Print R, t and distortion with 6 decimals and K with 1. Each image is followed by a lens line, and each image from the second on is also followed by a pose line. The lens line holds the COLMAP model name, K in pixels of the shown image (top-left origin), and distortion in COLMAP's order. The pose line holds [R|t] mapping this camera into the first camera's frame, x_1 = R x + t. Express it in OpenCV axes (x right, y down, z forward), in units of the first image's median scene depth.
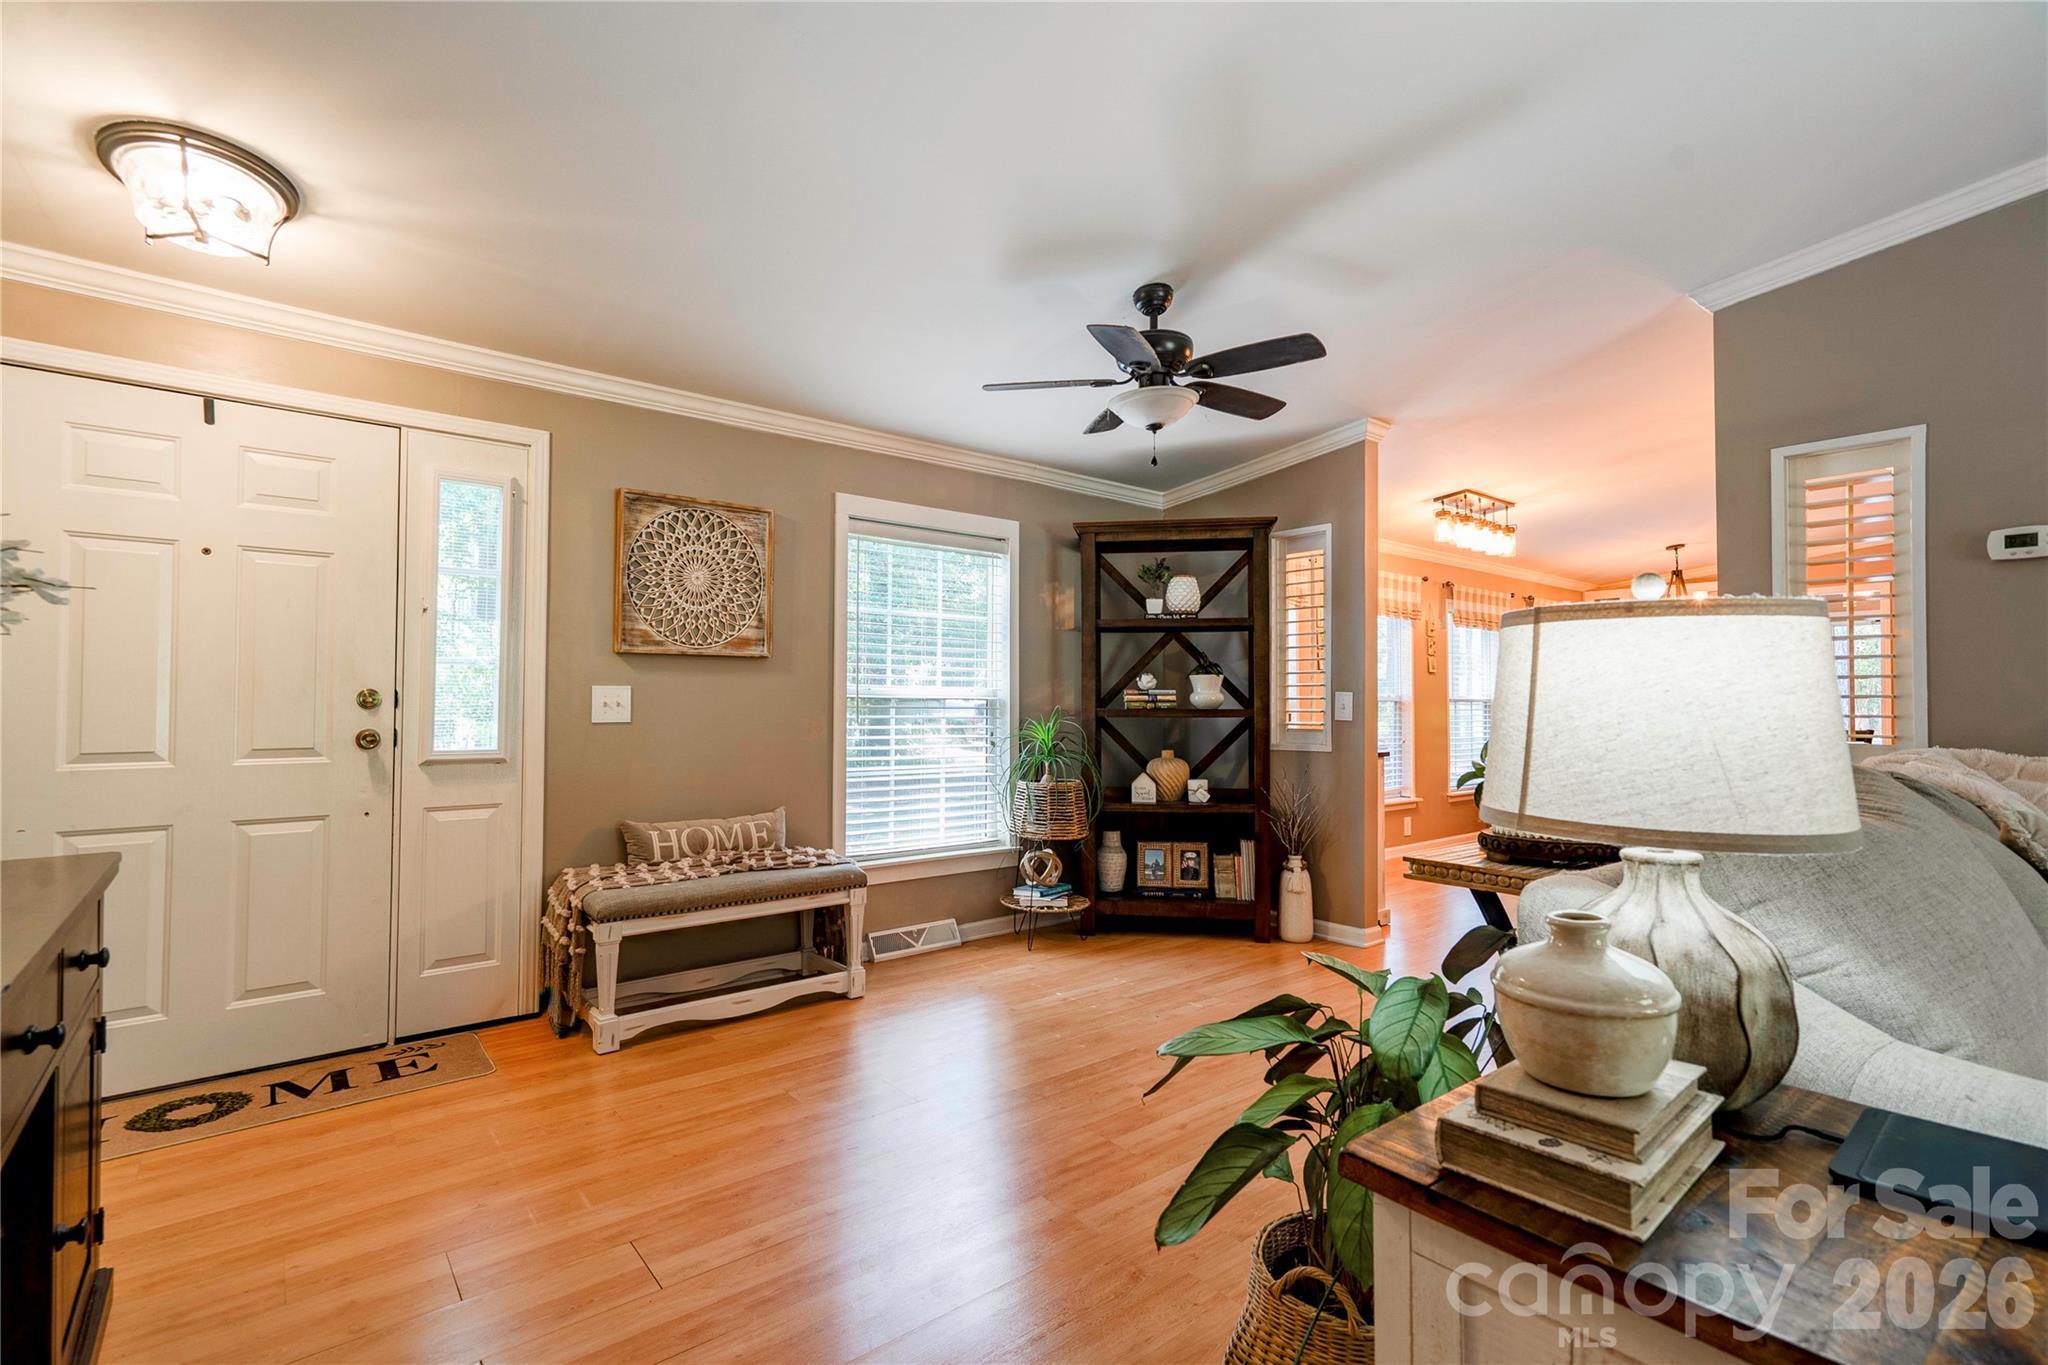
lens RADIAL K [[934.0, 0, 1002.7], [0, 934.0, 687.1], [0, 0, 1]] dist [0.003622, 0.001153]
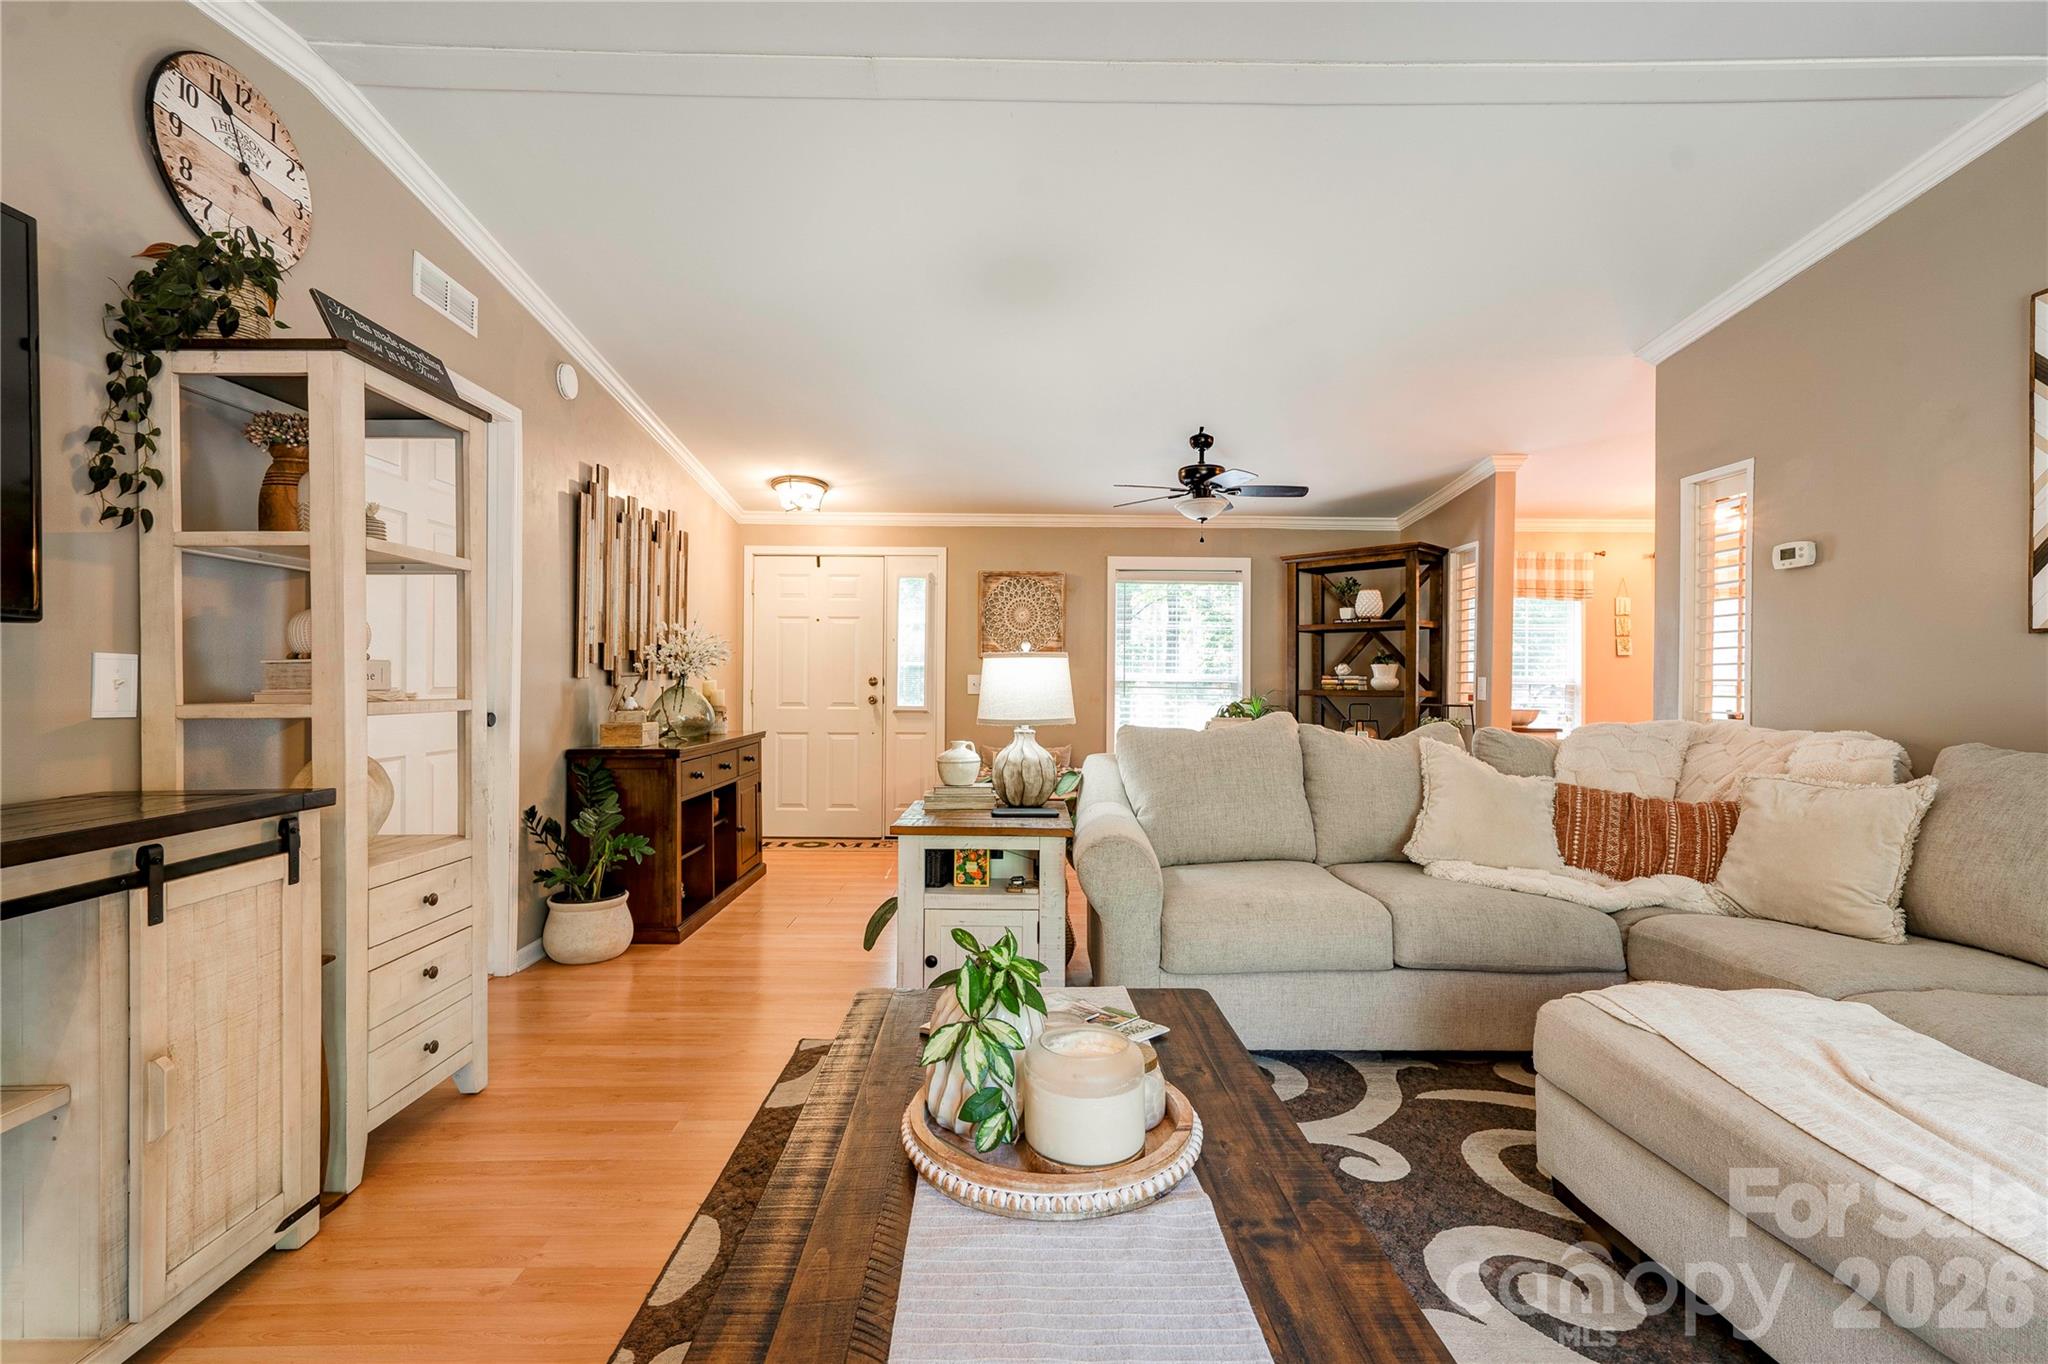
lens RADIAL K [[934.0, 0, 1002.7], [0, 934.0, 686.6], [0, 0, 1]] dist [0.003622, 0.001153]
pose [[0.781961, 0.004498, -0.623311, 0.791676], [0.005762, 0.999879, 0.014444, -0.004700], [0.623300, -0.014886, 0.781841, -0.454124]]
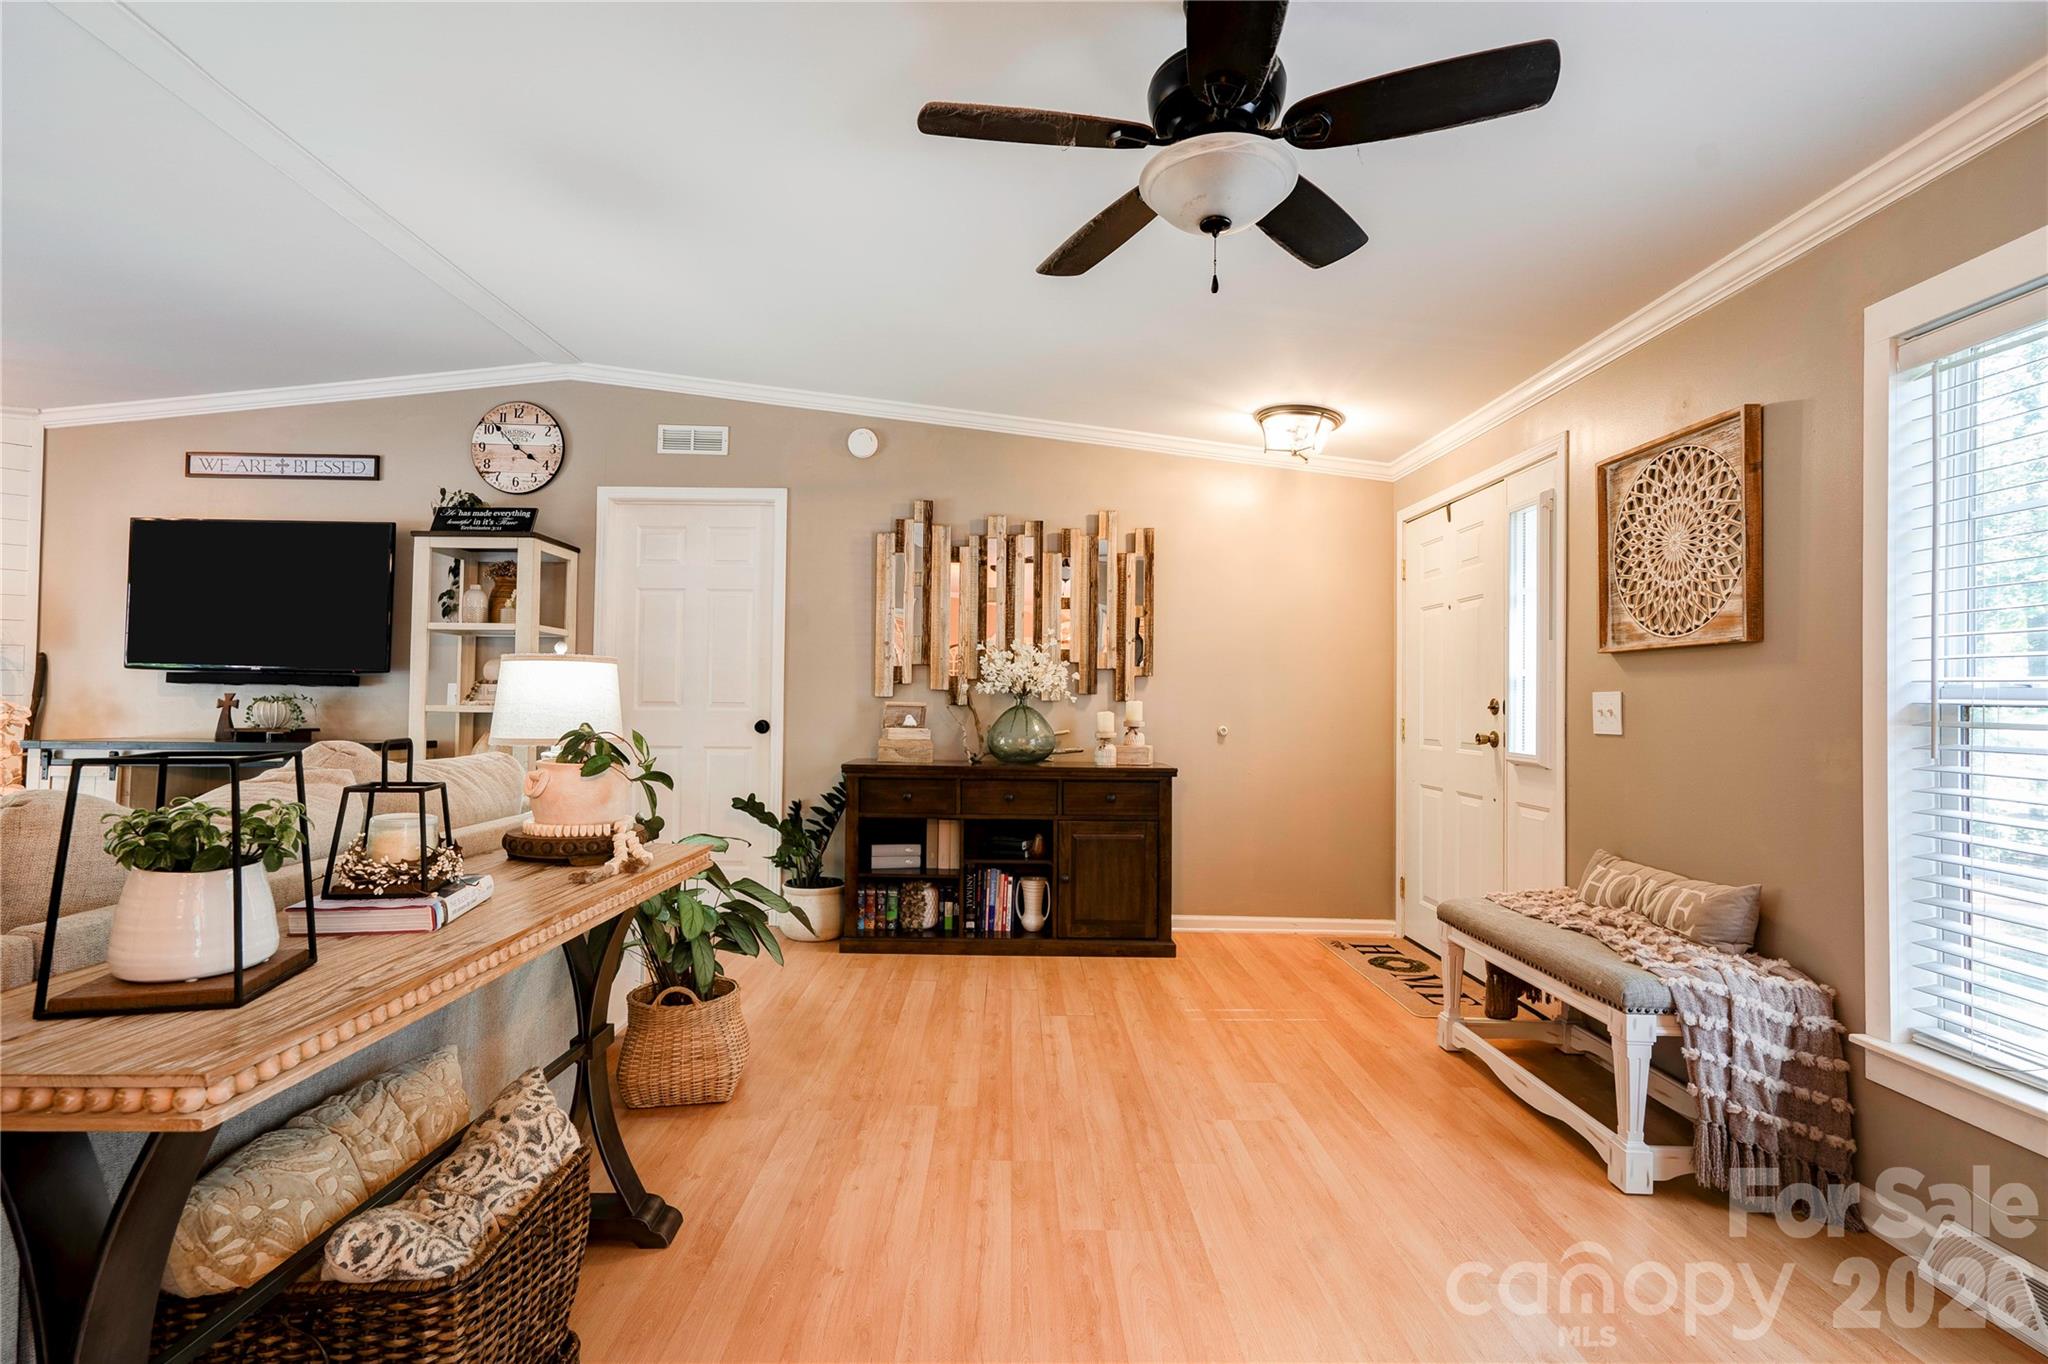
lens RADIAL K [[934.0, 0, 1002.7], [0, 934.0, 686.6], [0, 0, 1]] dist [0.003622, 0.001153]
pose [[-0.621997, -0.020844, -0.782742, 0.586391], [-0.002770, 0.999698, -0.024419, 0.015756], [0.783015, -0.013020, -0.621867, 1.066328]]
